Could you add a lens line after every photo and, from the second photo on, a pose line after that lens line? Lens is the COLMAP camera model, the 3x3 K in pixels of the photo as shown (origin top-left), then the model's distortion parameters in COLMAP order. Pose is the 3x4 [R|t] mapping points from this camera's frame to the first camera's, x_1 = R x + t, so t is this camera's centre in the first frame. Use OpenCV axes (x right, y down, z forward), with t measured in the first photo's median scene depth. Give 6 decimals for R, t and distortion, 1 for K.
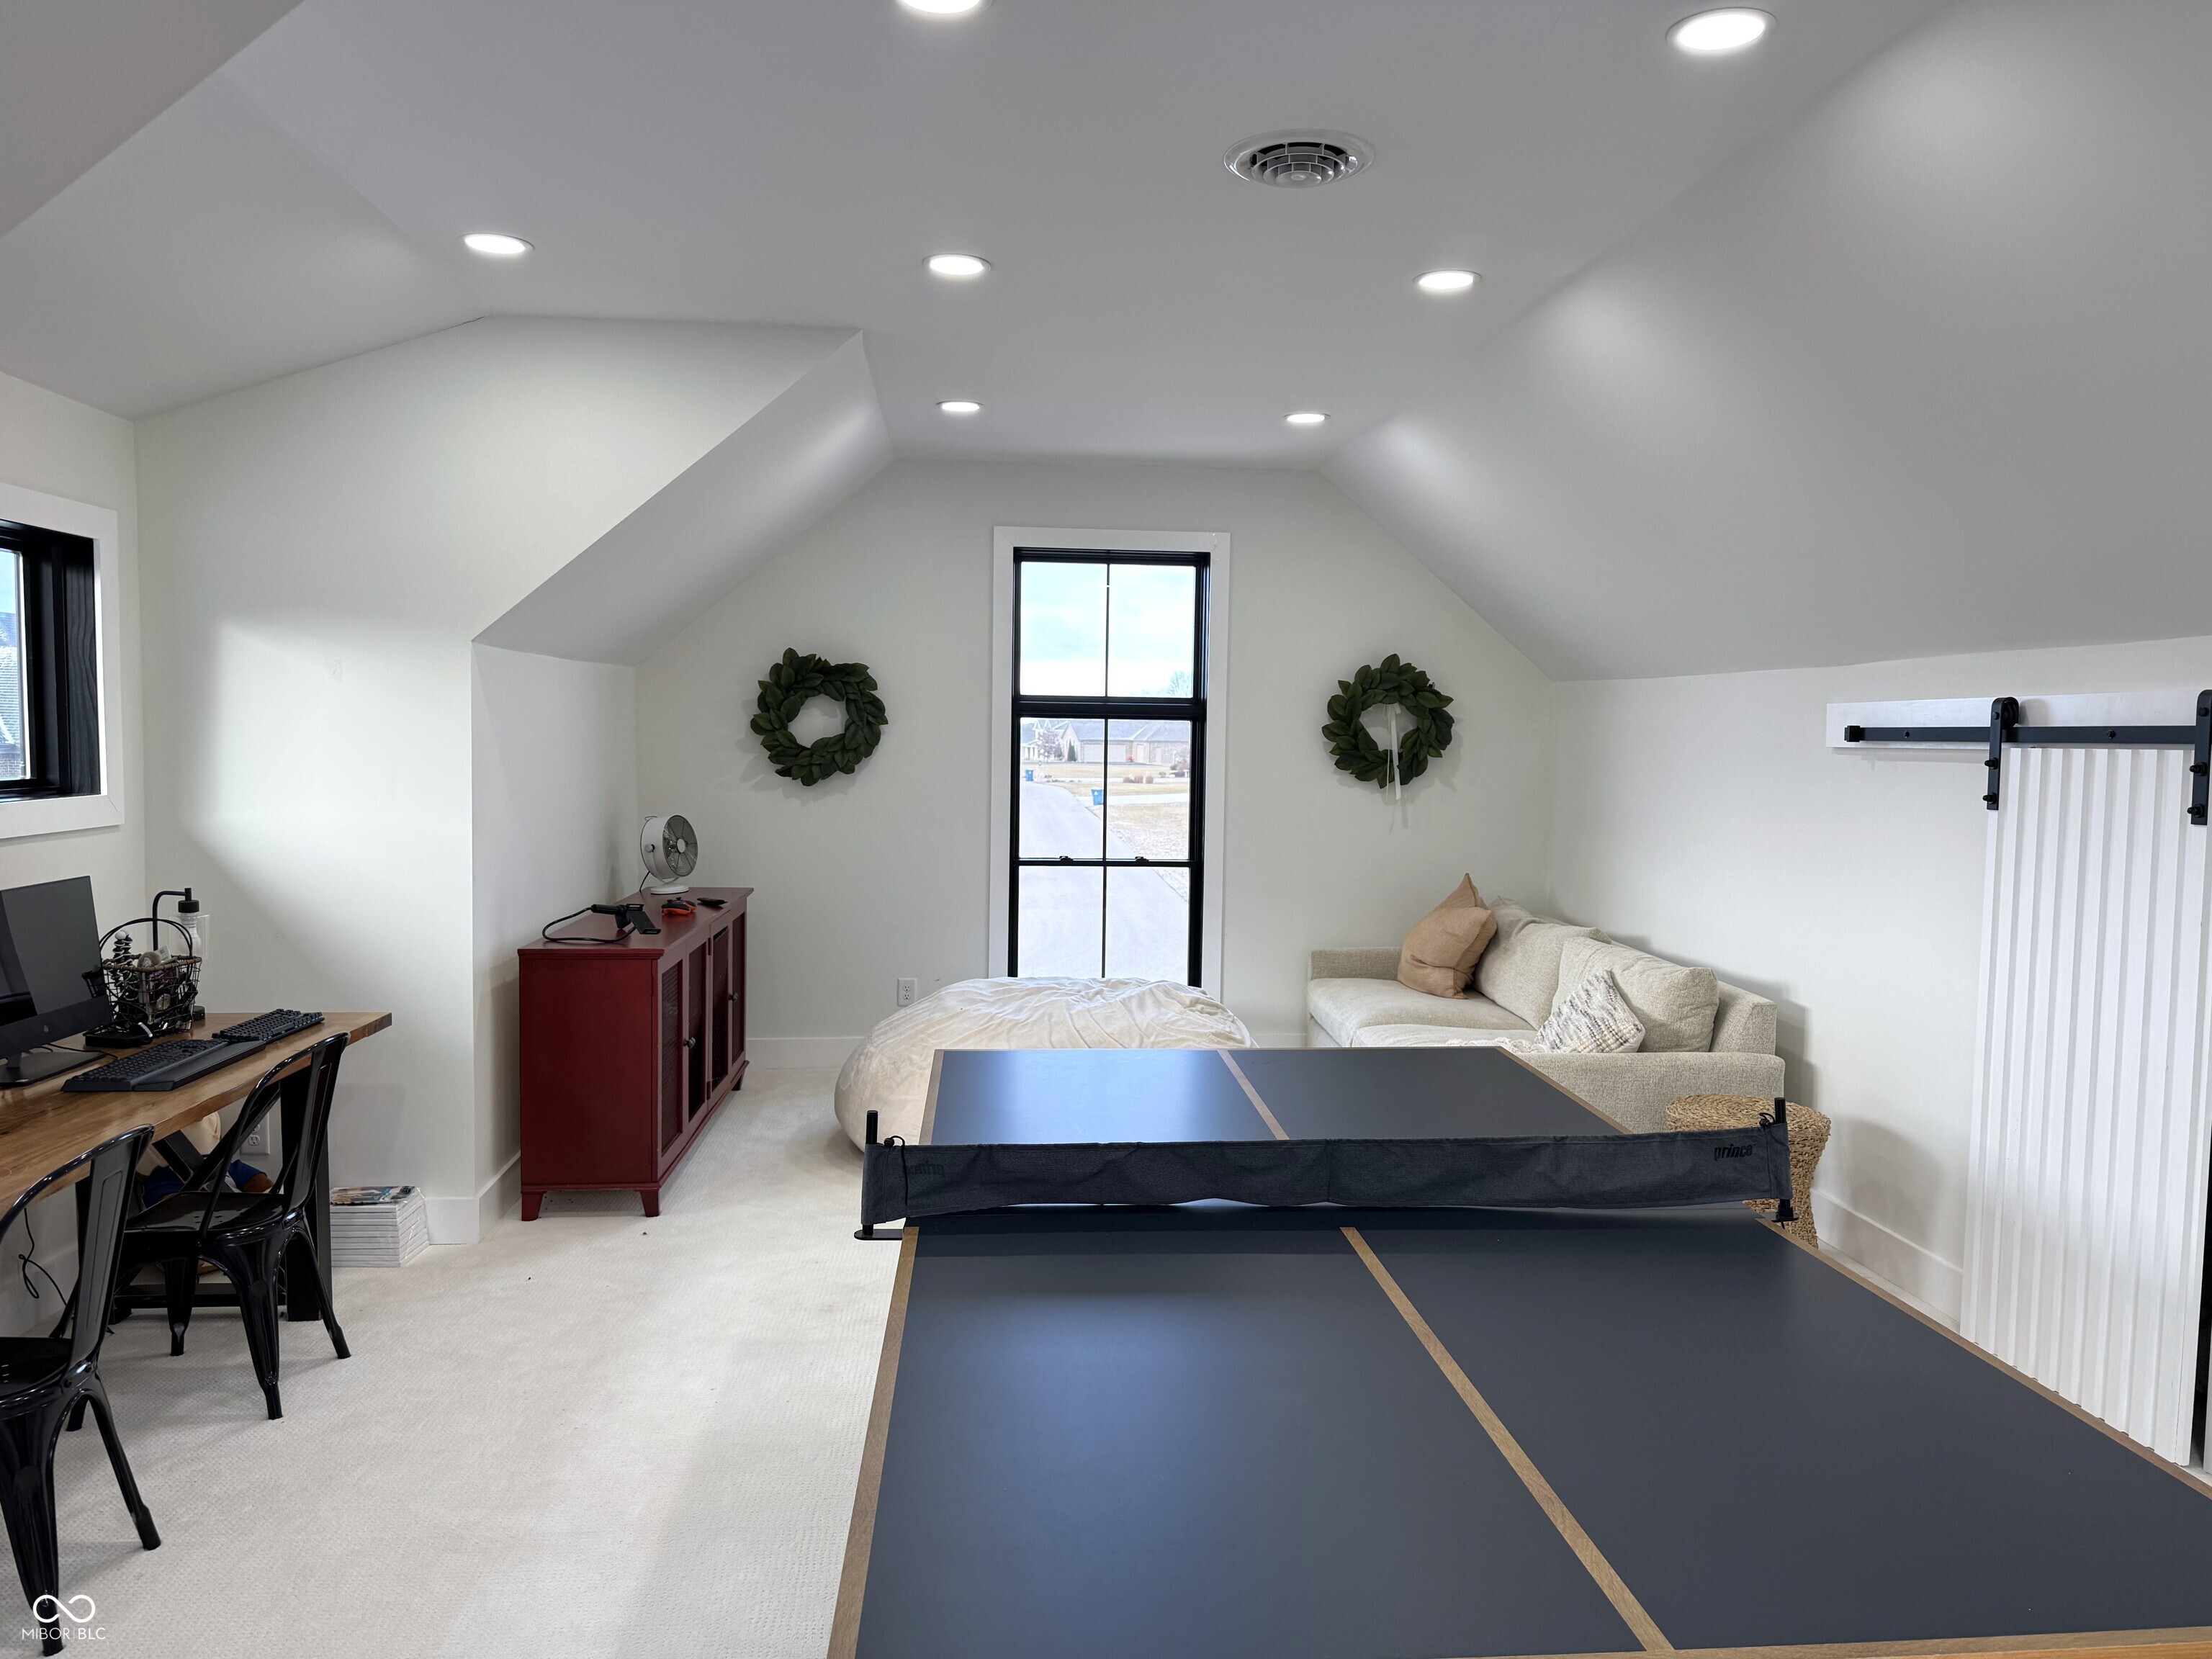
lens RADIAL K [[1576.8, 0, 1097.6], [0, 1576.8, 833.5], [0, 0, 1]] dist [0.070607, -0.079440]
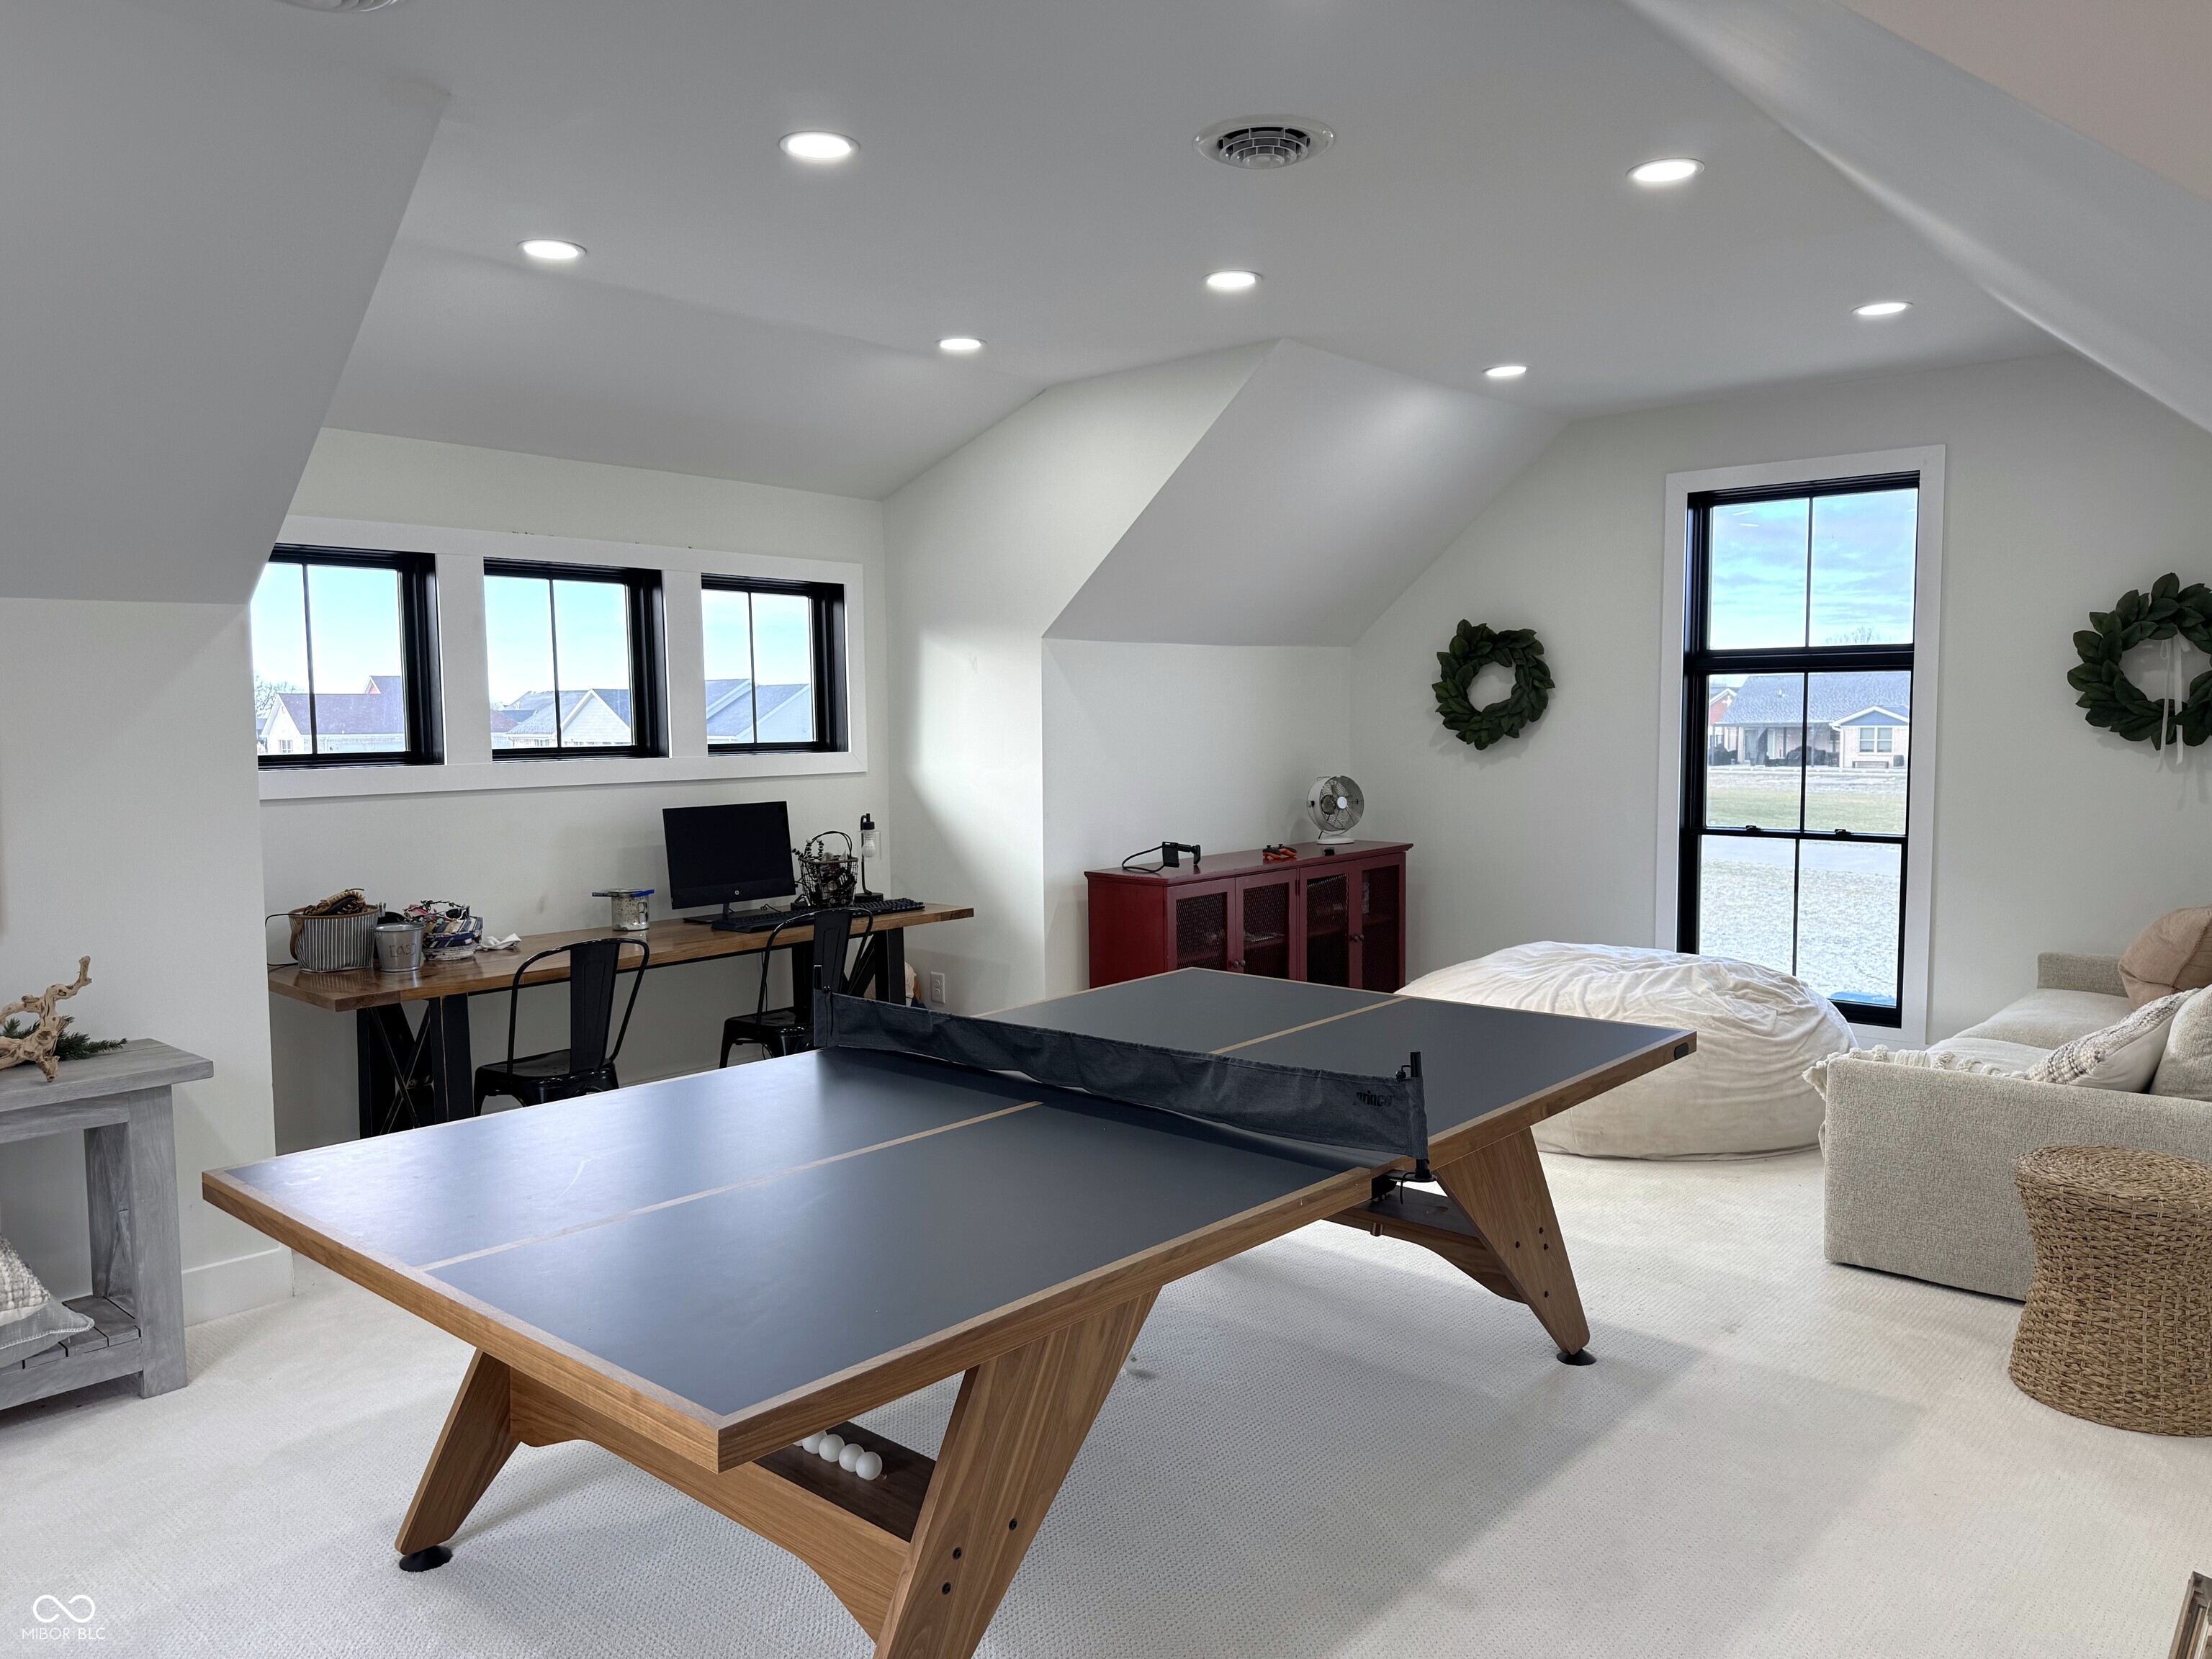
lens RADIAL K [[1576.8, 0, 1085.3], [0, 1576.8, 872.1], [0, 0, 1]] dist [0.070607, -0.079440]
pose [[0.675240, 0.053281, -0.735671, 0.418741], [-0.027922, 0.998519, 0.046690, 0.009113], [0.737070, -0.010986, 0.675728, 0.094849]]
